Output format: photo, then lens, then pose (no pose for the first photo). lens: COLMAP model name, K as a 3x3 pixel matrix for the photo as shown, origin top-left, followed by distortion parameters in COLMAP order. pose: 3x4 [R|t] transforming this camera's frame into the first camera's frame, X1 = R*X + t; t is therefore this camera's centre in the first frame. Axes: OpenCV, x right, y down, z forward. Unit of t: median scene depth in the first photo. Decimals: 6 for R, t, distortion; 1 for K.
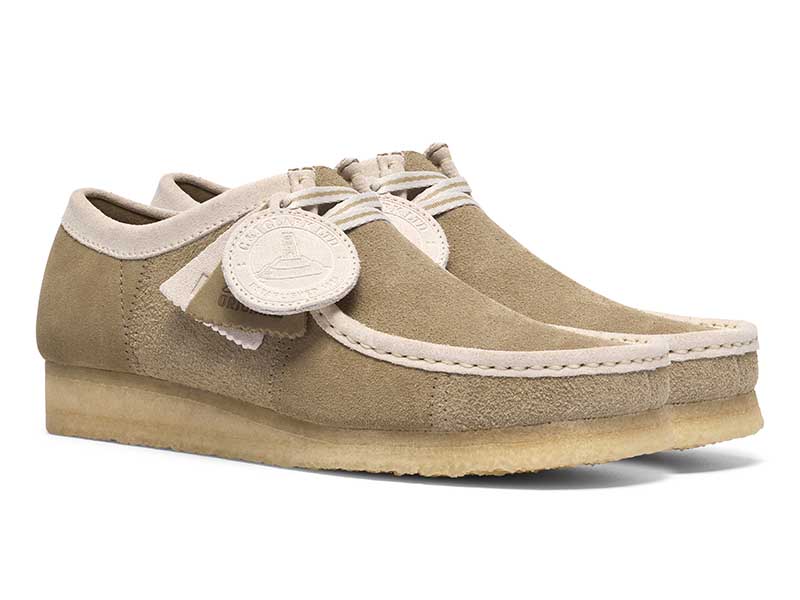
lens RADIAL K [[1564.6, 0, 400.0], [0, 1564.6, 300.0], [0, 0, 1]] dist [-0.077827, -0.150475]
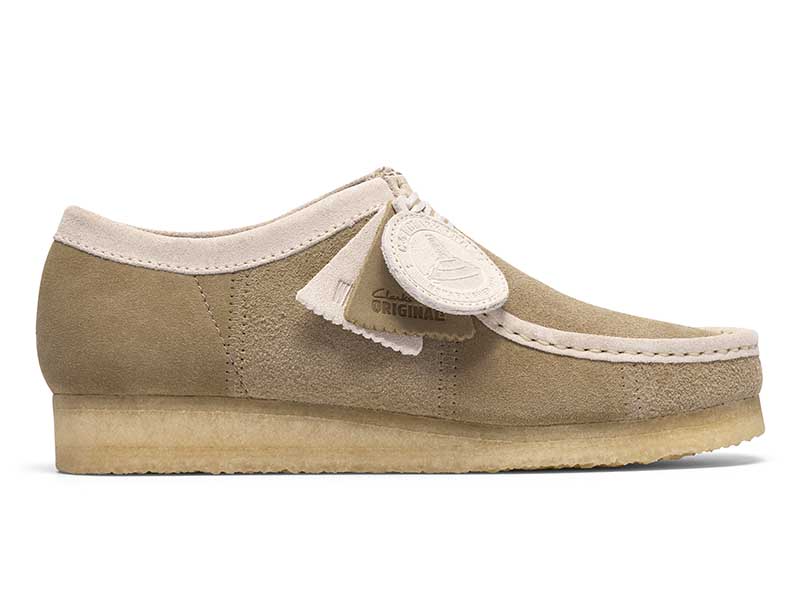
lens RADIAL K [[1564.6, 0, 400.0], [0, 1564.6, 300.0], [0, 0, 1]] dist [-0.077827, -0.150475]
pose [[0.910445, -0.036760, 0.411993, -0.506244], [0.055722, 0.997864, -0.034102, 0.030605], [-0.409859, 0.054005, 0.910549, 0.121899]]
